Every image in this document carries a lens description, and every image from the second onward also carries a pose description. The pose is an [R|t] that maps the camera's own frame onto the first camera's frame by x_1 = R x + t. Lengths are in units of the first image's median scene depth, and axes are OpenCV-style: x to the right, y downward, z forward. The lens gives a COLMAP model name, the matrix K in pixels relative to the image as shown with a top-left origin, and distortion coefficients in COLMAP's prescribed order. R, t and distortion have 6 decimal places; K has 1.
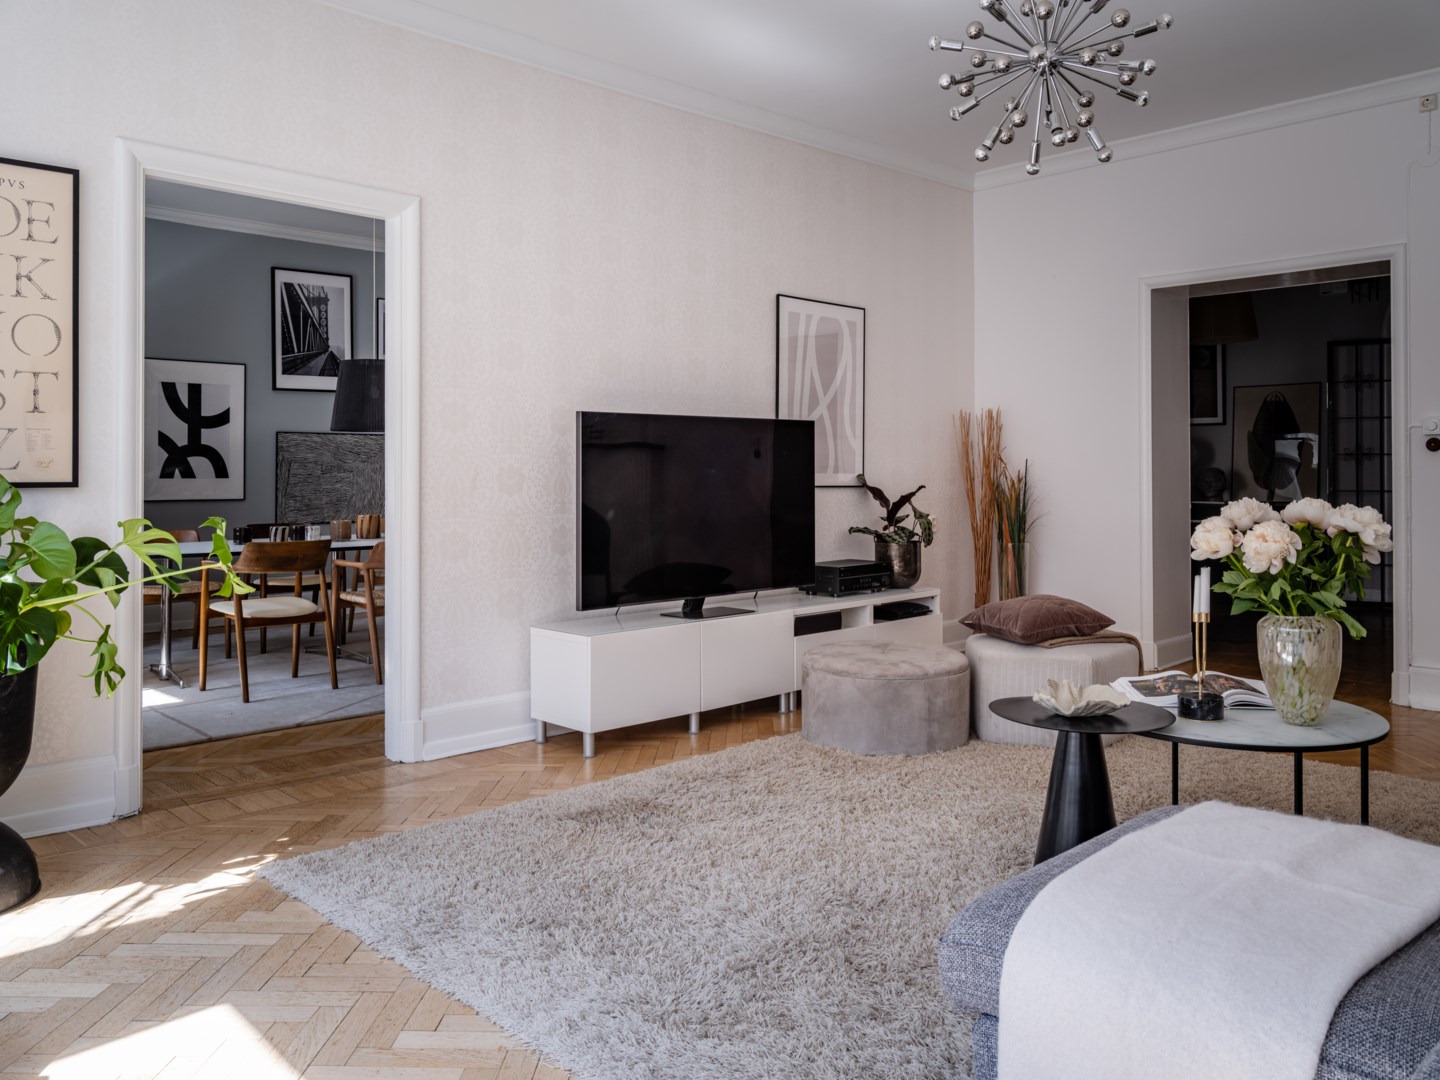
lens RADIAL K [[1095.0, 0, 740.3], [0, 1095.0, 460.7], [0, 0, 1]] dist [-0.007694, 0.002981]
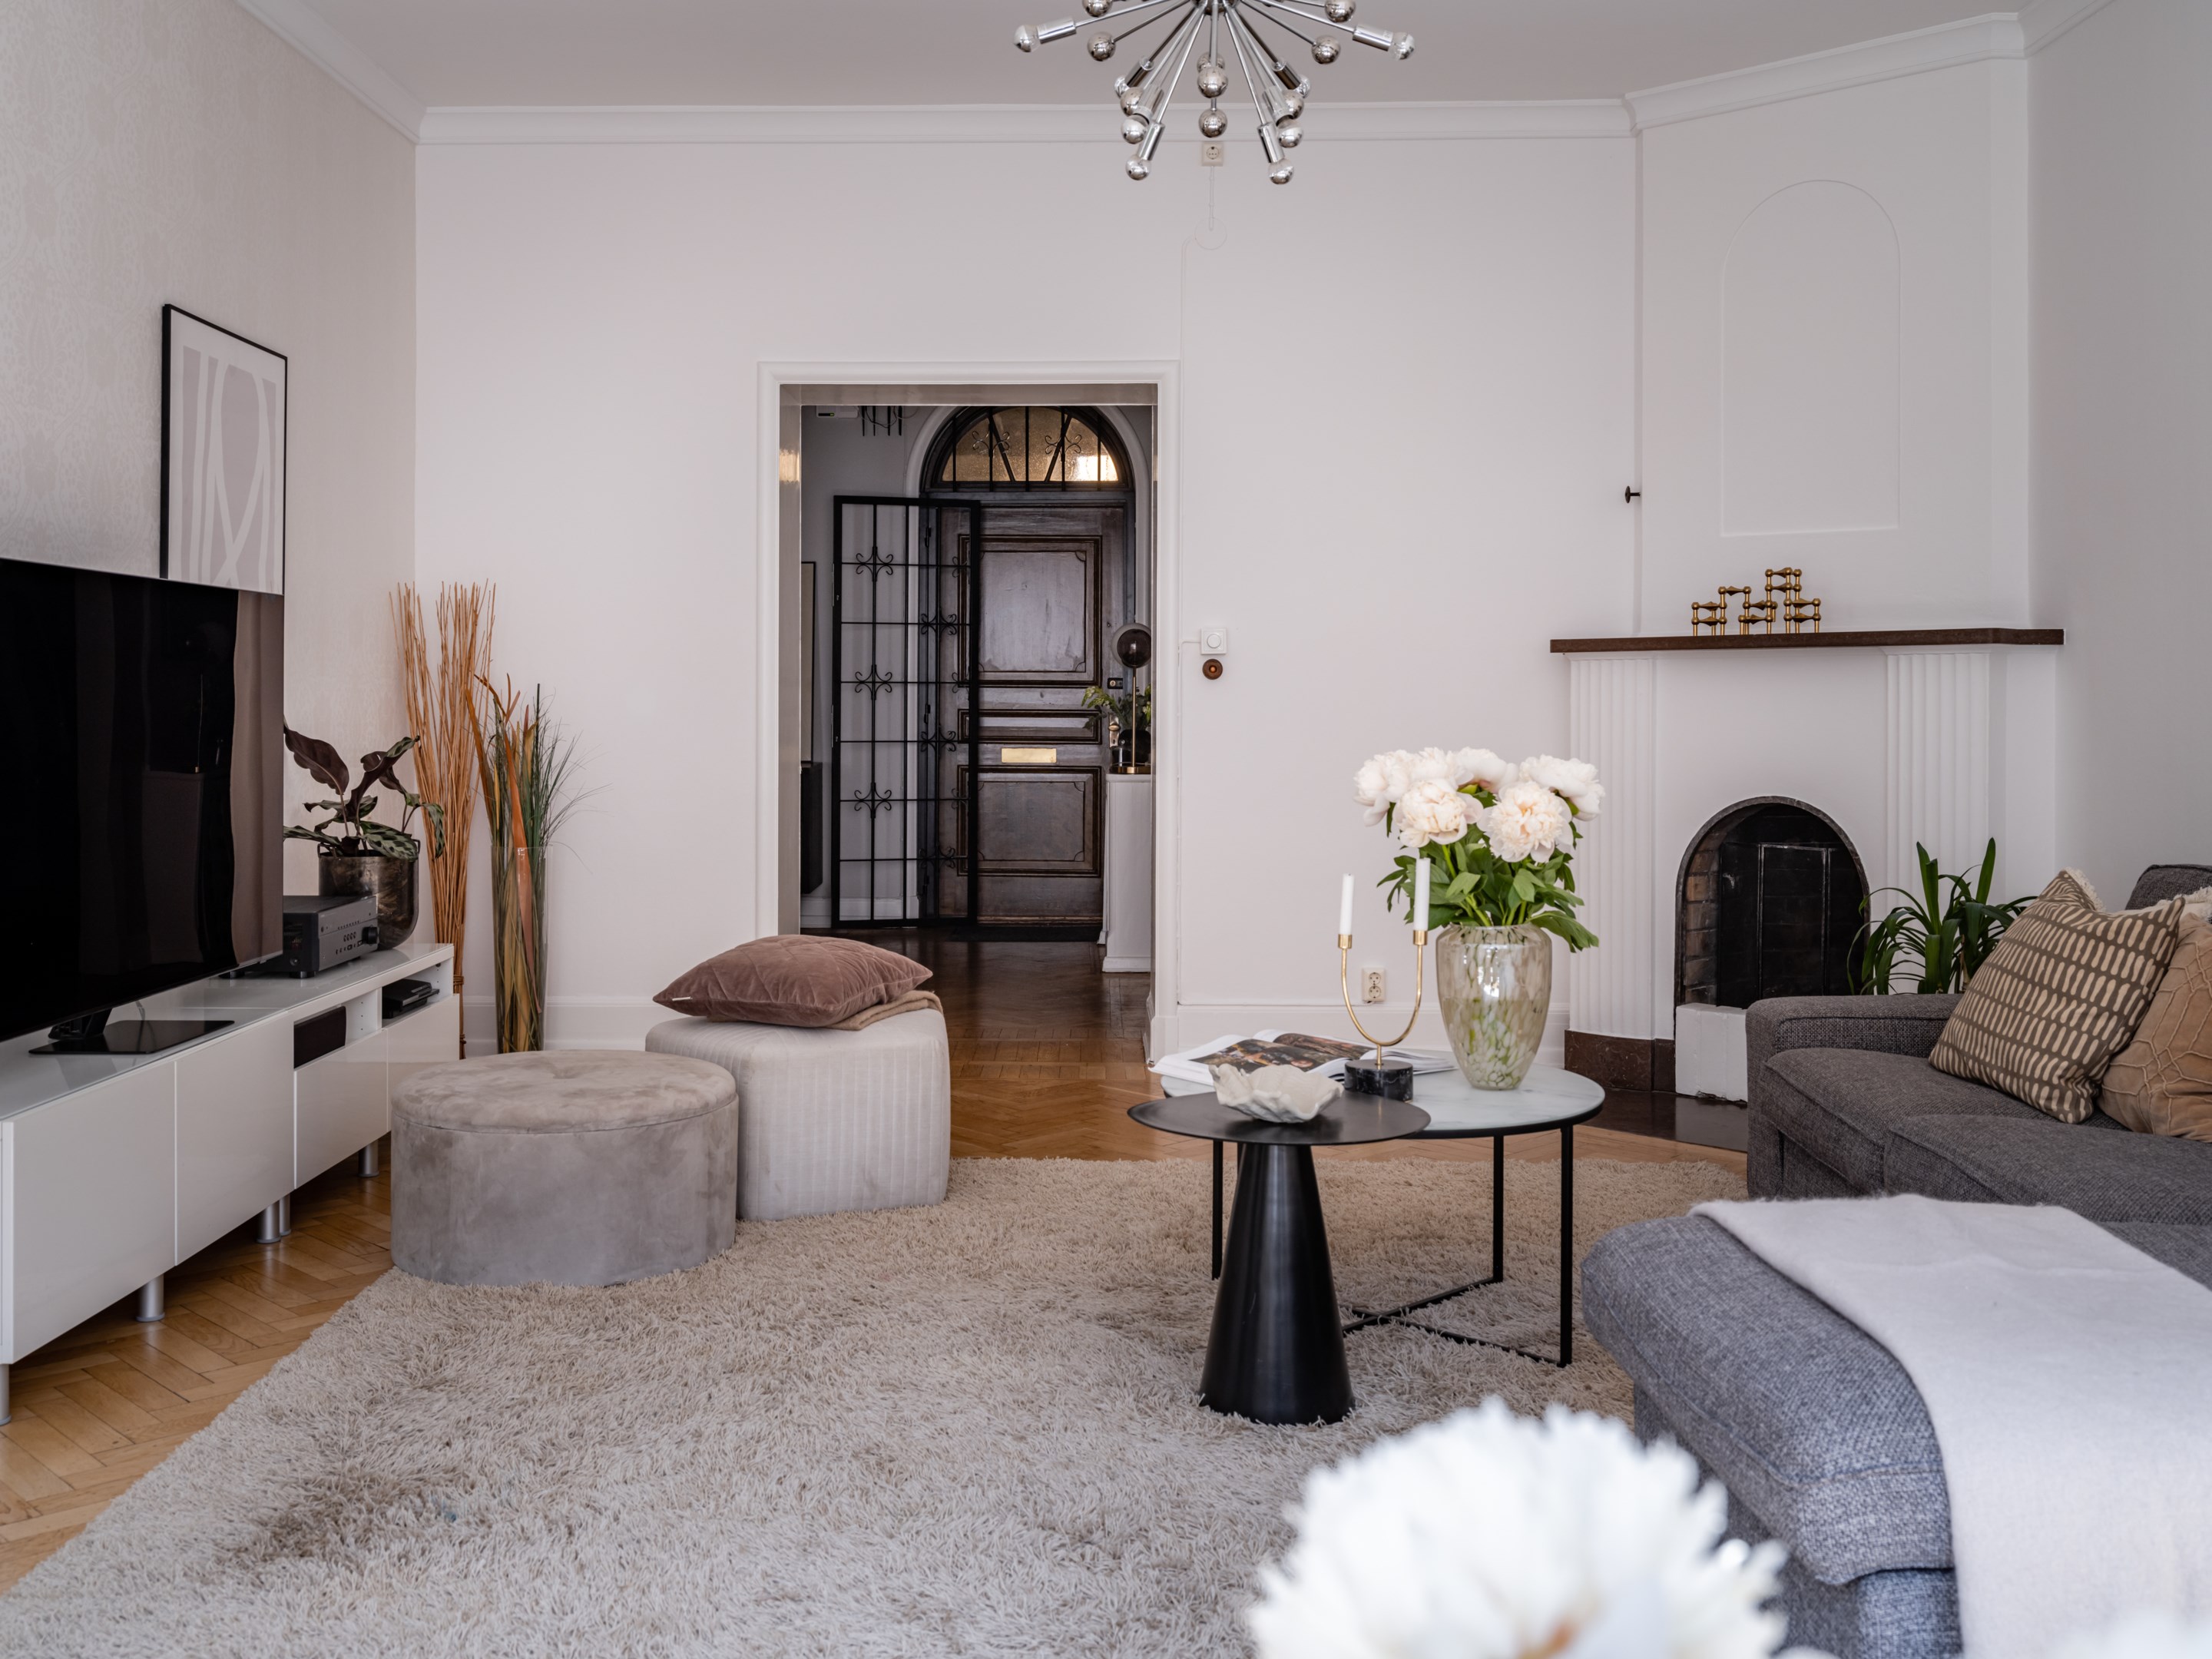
lens RADIAL K [[2056.5, 0, 1104.5], [0, 2056.5, 719.6], [0, 0, 1]] dist [0.012382, 0.004294]
pose [[0.716600, -0.000954, 0.697483, -0.350289], [-0.008916, 0.999905, 0.010528, 0.004049], [-0.697427, -0.013763, 0.716524, 0.179943]]
